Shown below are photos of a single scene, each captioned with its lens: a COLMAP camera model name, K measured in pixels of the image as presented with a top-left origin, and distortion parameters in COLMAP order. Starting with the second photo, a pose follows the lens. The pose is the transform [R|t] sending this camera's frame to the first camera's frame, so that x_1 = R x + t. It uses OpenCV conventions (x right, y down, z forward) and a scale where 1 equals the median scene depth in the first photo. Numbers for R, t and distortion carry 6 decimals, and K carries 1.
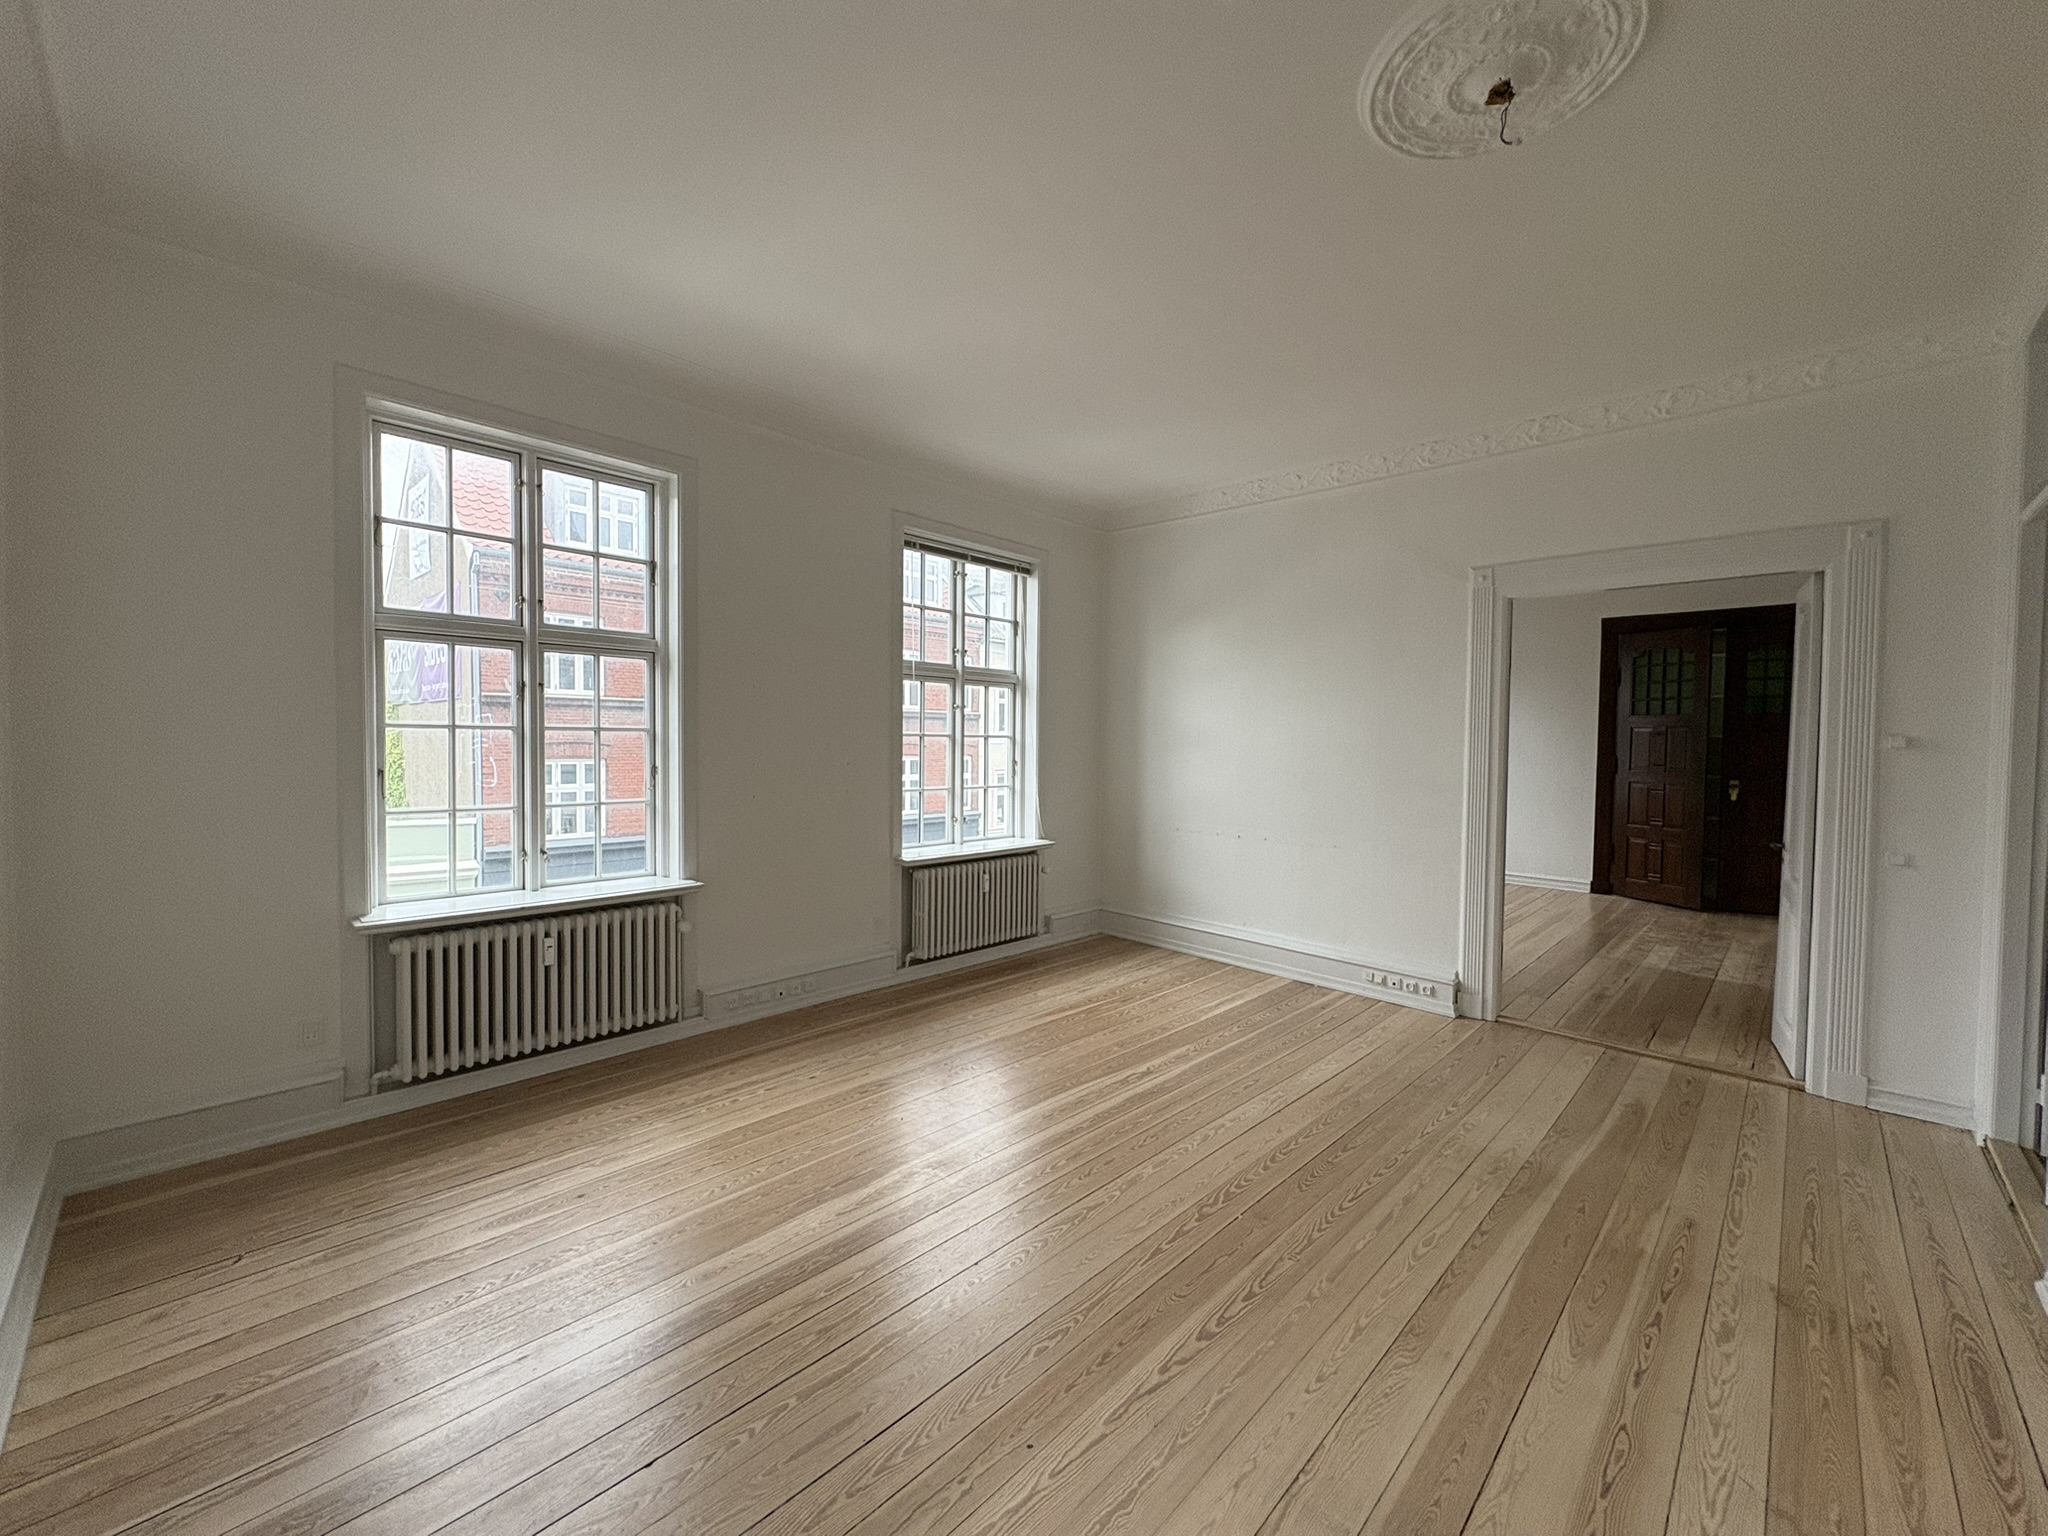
lens RADIAL K [[814.0, 0, 1024.0], [0, 814.0, 767.4], [0, 0, 1]] dist [-0.000509, 0.000641]
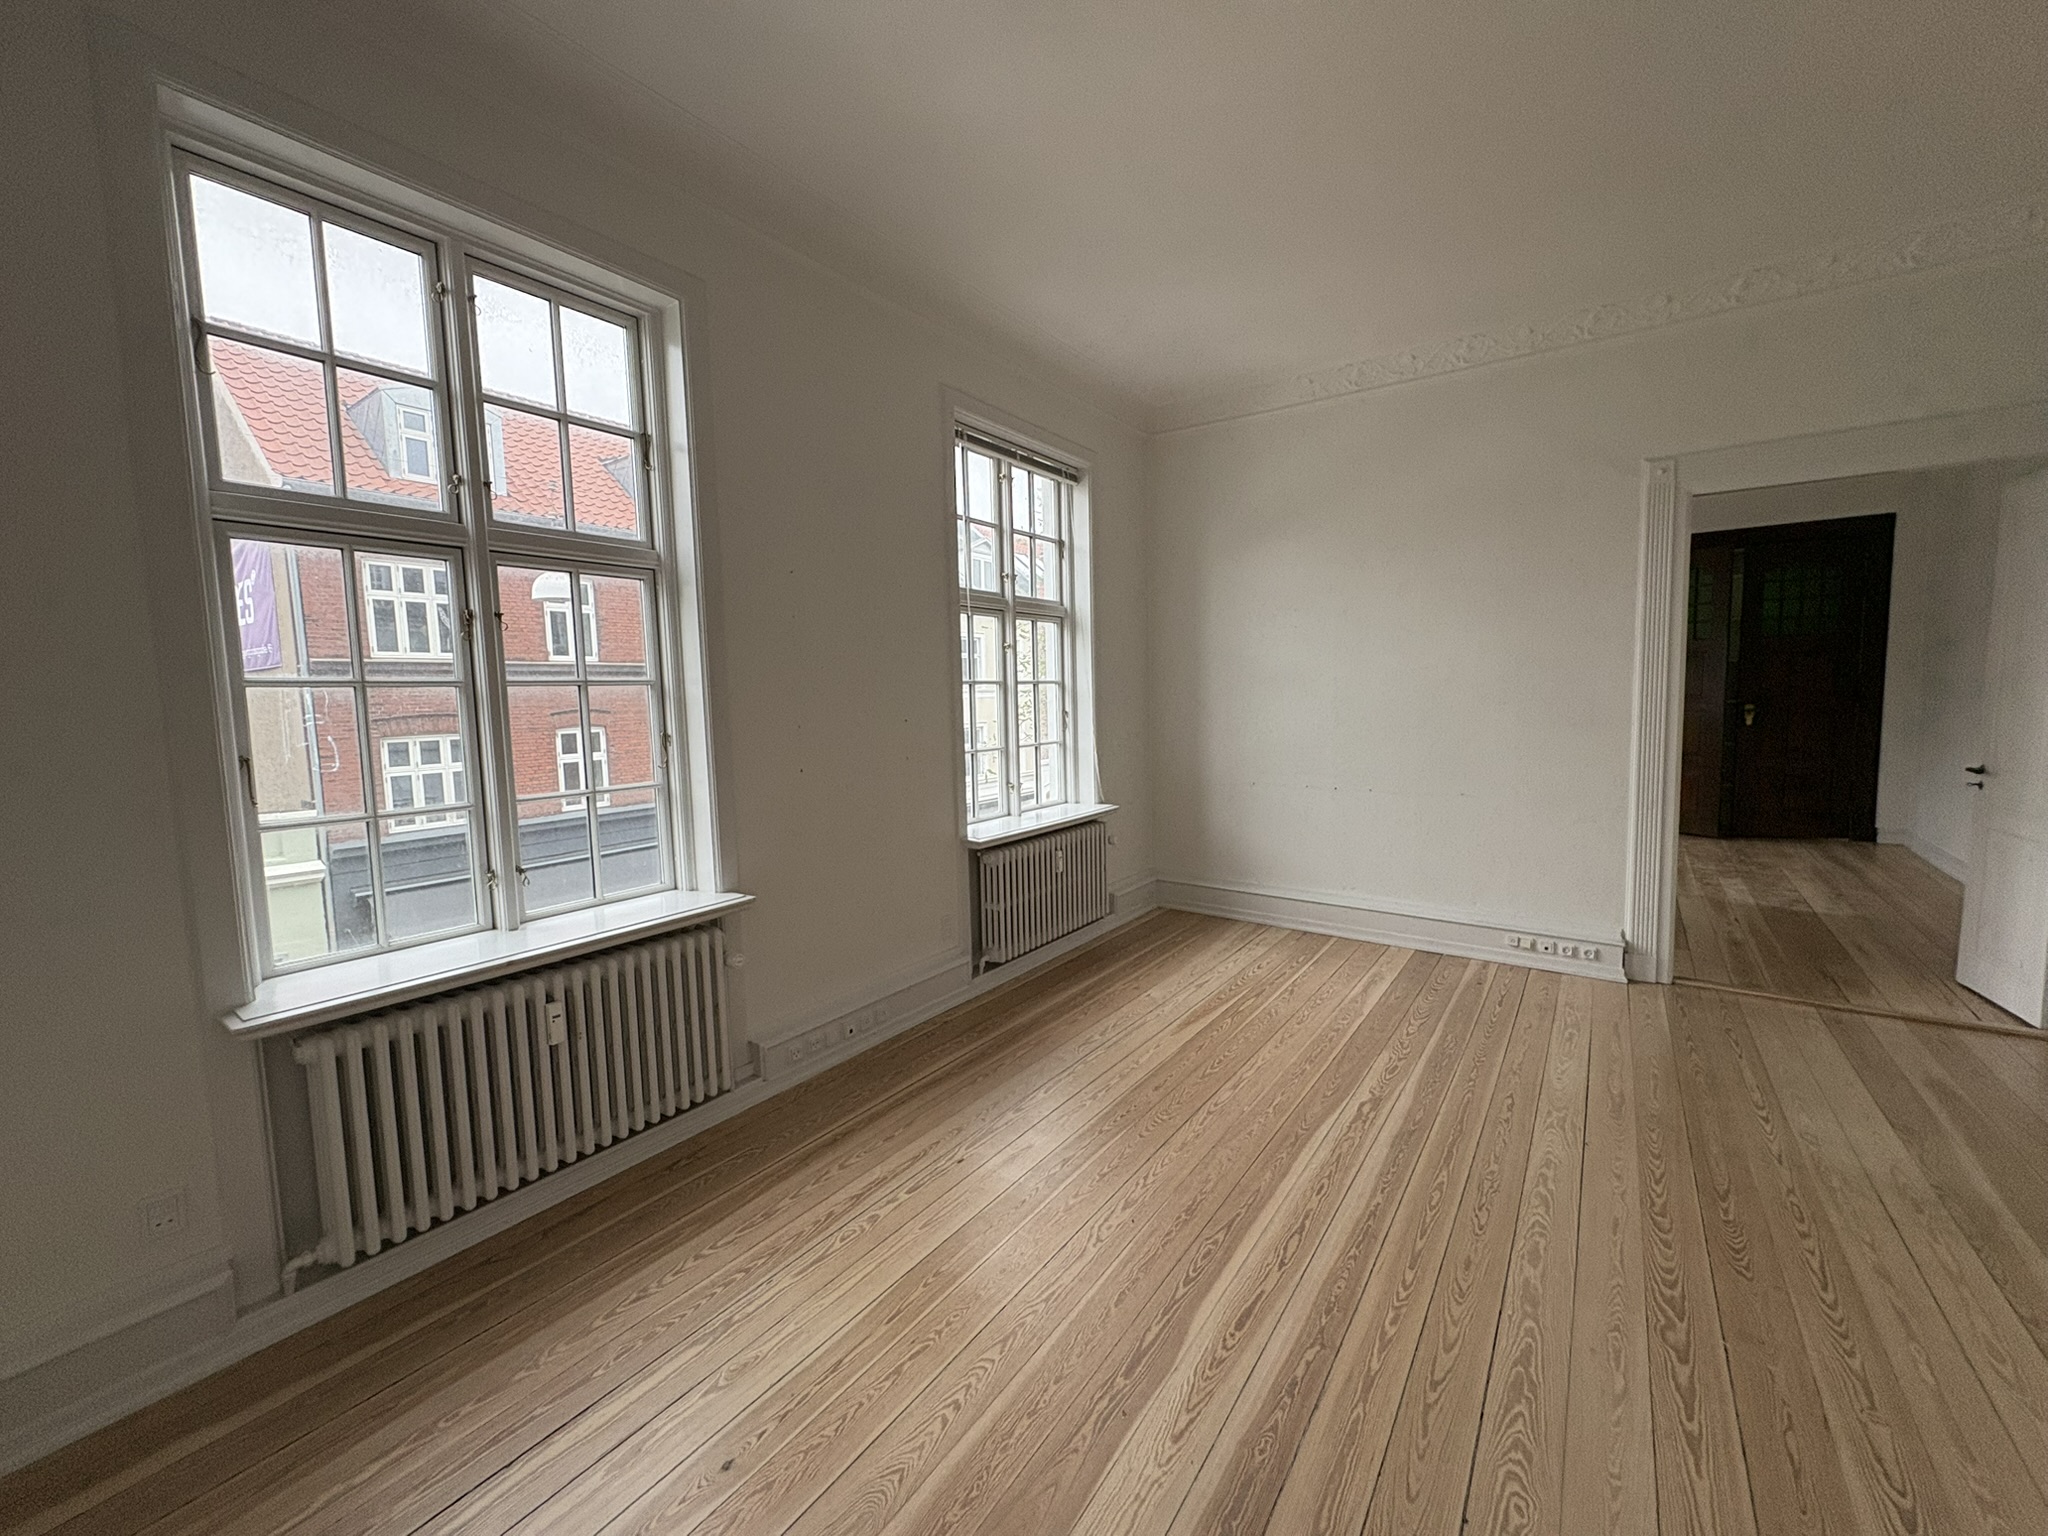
lens RADIAL K [[814.0, 0, 1022.2], [0, 814.0, 767.4], [0, 0, 1]] dist [-0.000509, 0.000641]
pose [[0.989146, -0.048097, 0.138844, -0.244706], [0.040409, 0.997517, 0.057671, -0.000959], [-0.141273, -0.051435, 0.988634, 0.259407]]
